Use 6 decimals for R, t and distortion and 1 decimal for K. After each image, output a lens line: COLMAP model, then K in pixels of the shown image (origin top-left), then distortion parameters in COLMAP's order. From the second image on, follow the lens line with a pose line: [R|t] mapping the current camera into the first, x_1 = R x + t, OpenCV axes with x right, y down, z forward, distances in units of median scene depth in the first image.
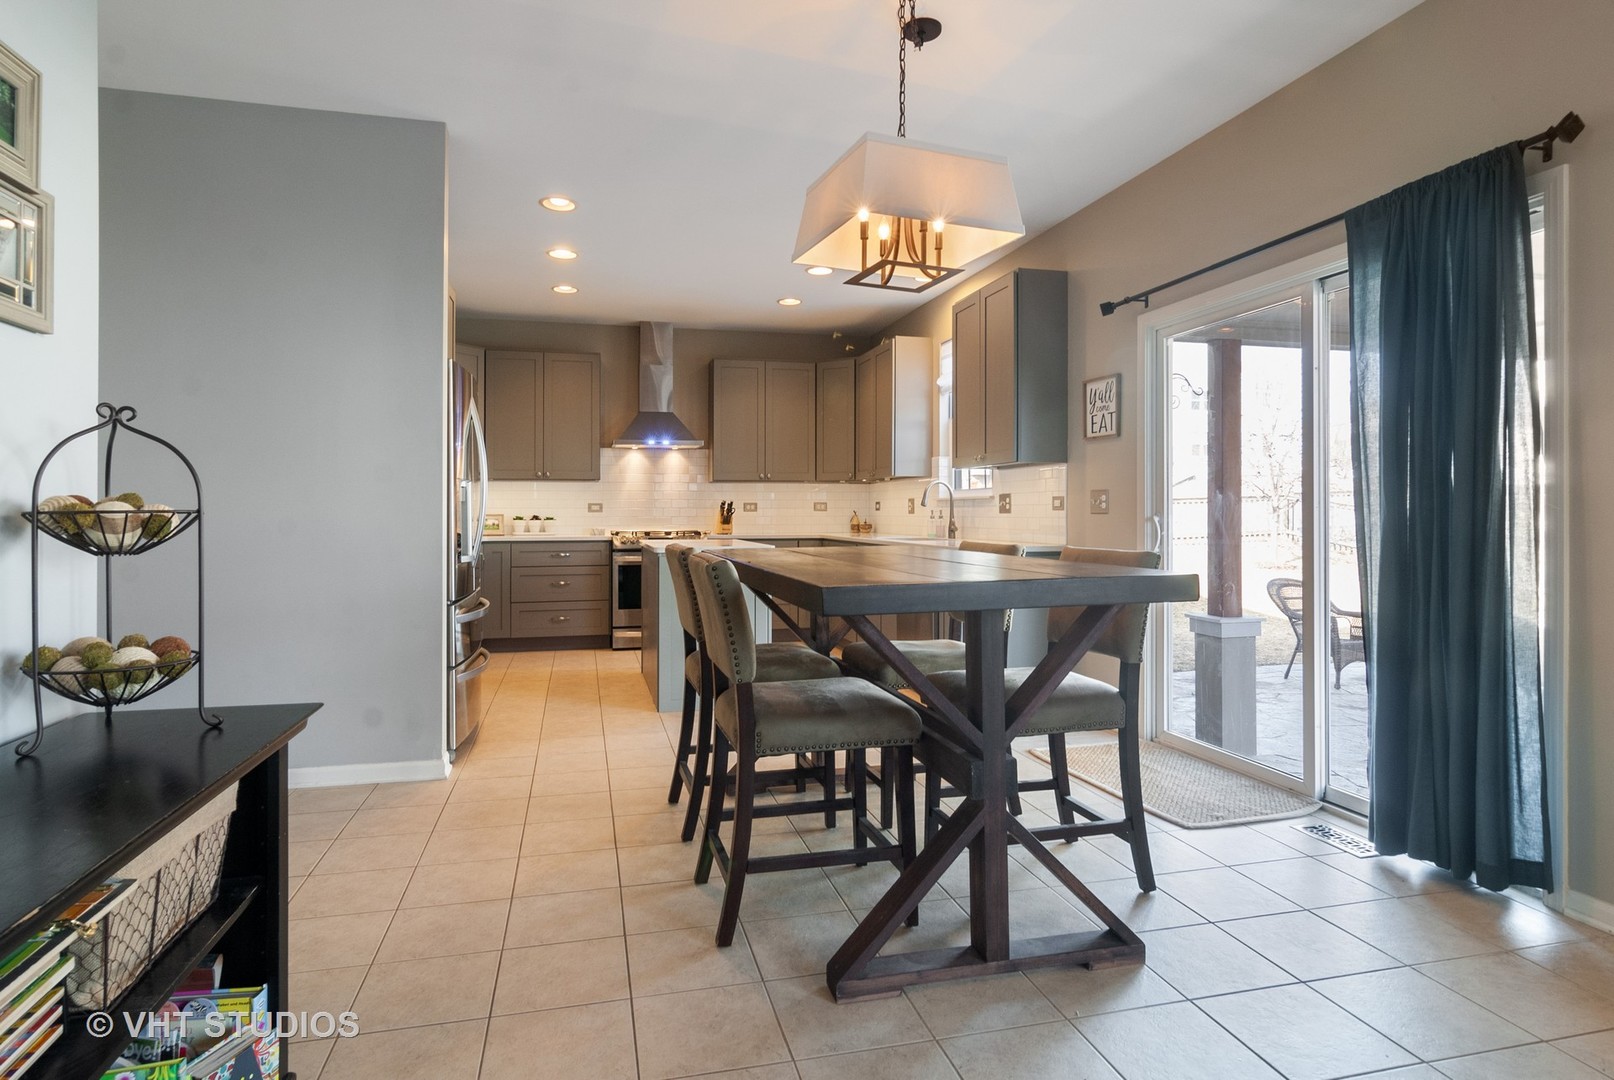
lens RADIAL K [[870.9, 0, 806.8], [0, 870.9, 515.0], [0, 0, 1]] dist [-0.001601, 0.002831]
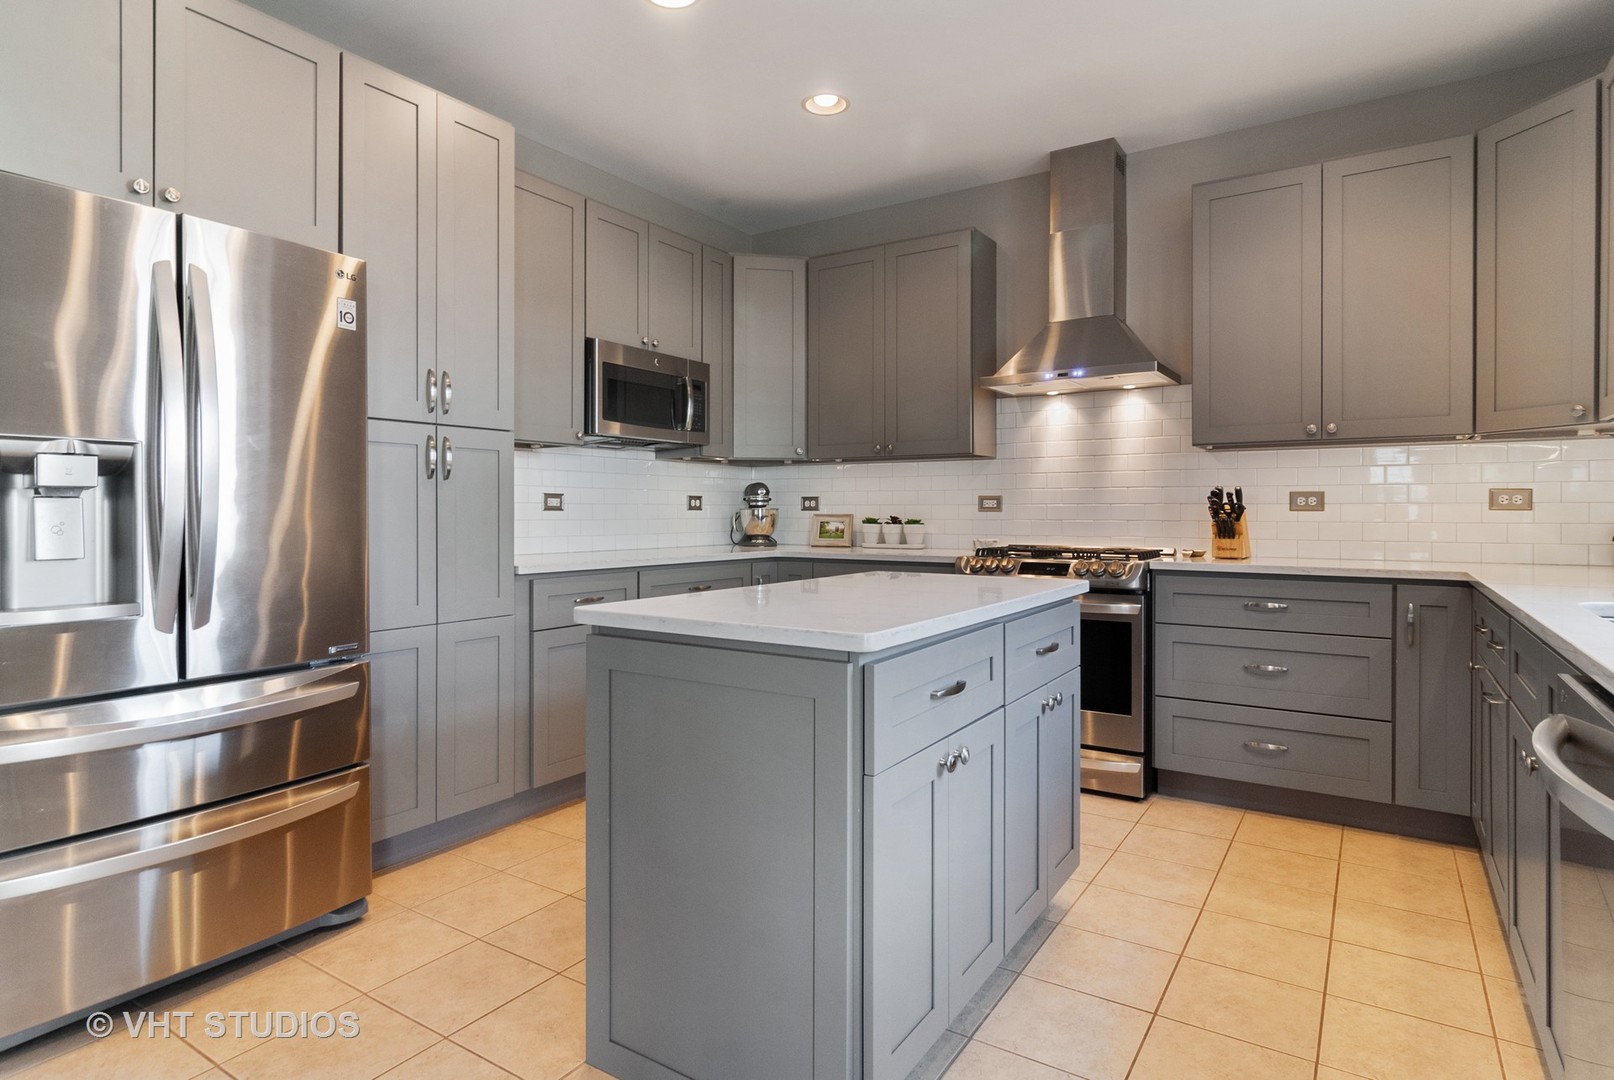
lens RADIAL K [[870.9, 0, 795.2], [0, 870.9, 515.4], [0, 0, 1]] dist [-0.001601, 0.002831]
pose [[0.675572, 0.004913, -0.737278, 0.096593], [-0.004496, 0.999987, 0.002543, -0.001650], [0.737280, 0.001597, 0.675585, 0.529814]]
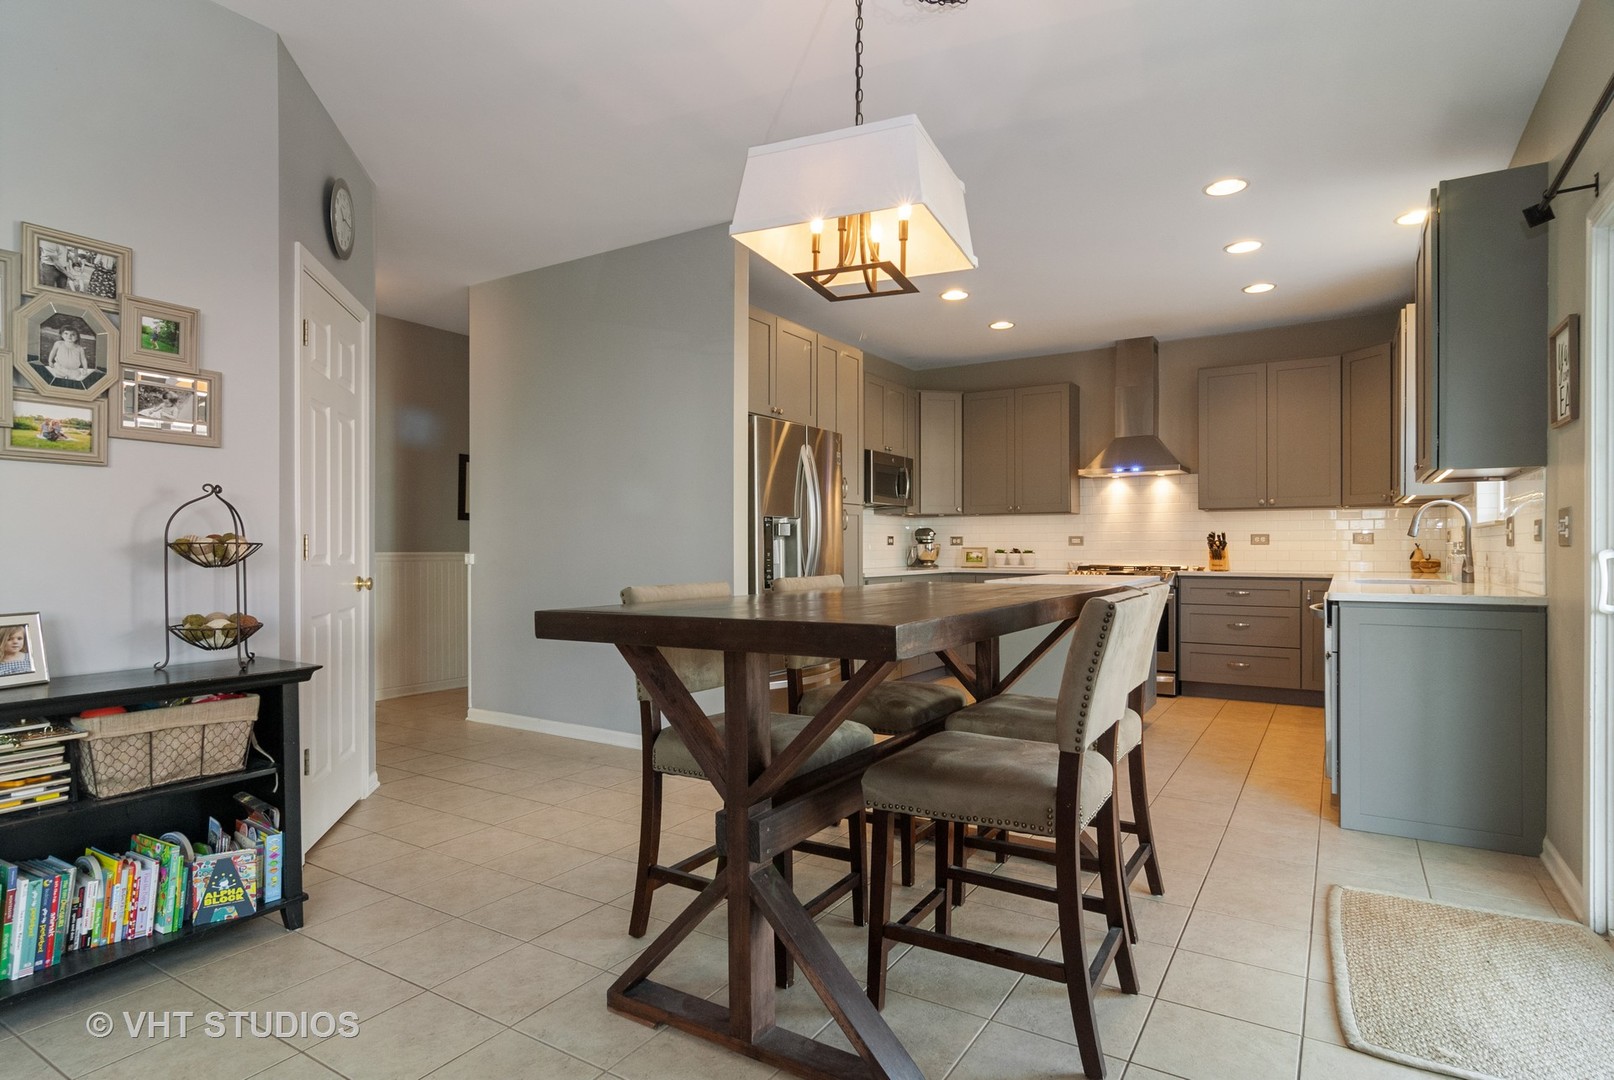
lens RADIAL K [[870.9, 0, 798.6], [0, 870.9, 544.8], [0, 0, 1]] dist [-0.001601, 0.002831]
pose [[0.694813, -0.001573, -0.719189, 0.243797], [-0.002260, 0.999988, -0.004370, 0.000932], [0.719187, 0.004662, 0.694801, 0.110565]]
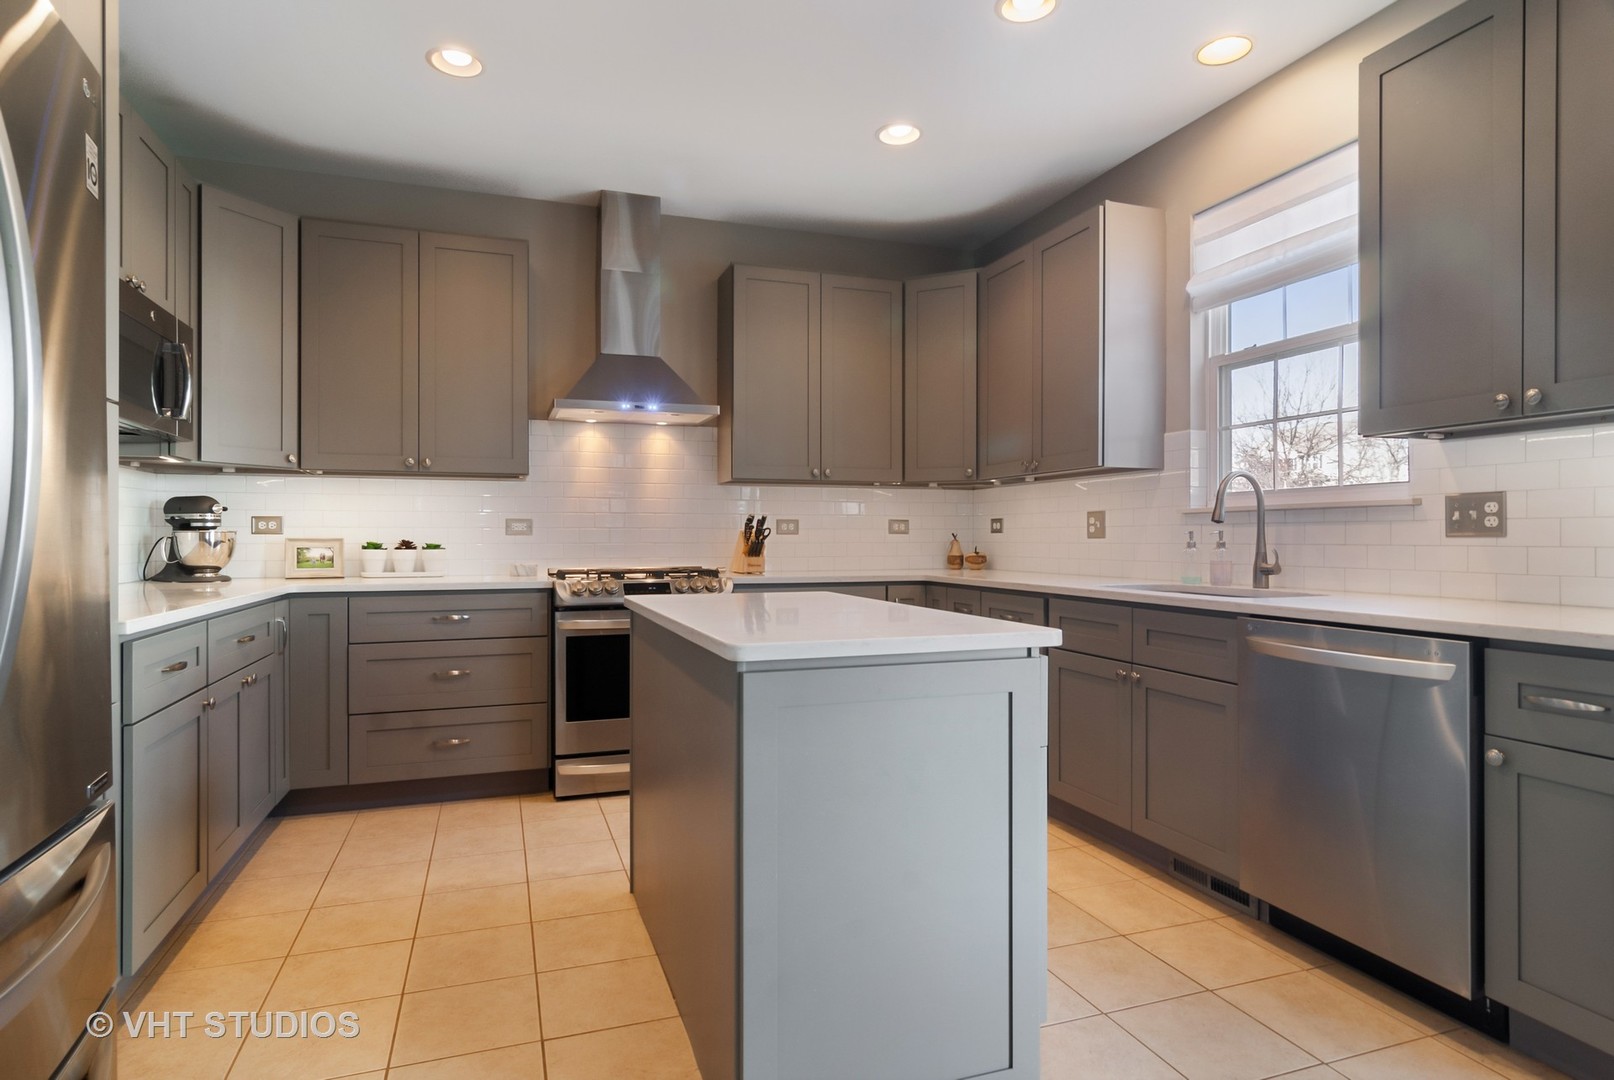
lens RADIAL K [[870.9, 0, 798.3], [0, 870.9, 536.1], [0, 0, 1]] dist [-0.001601, 0.002831]
pose [[0.996145, 0.000696, 0.087722, -0.116264], [-0.000411, 0.999995, -0.003261, -0.000854], [-0.087724, 0.003212, 0.996140, 0.440593]]
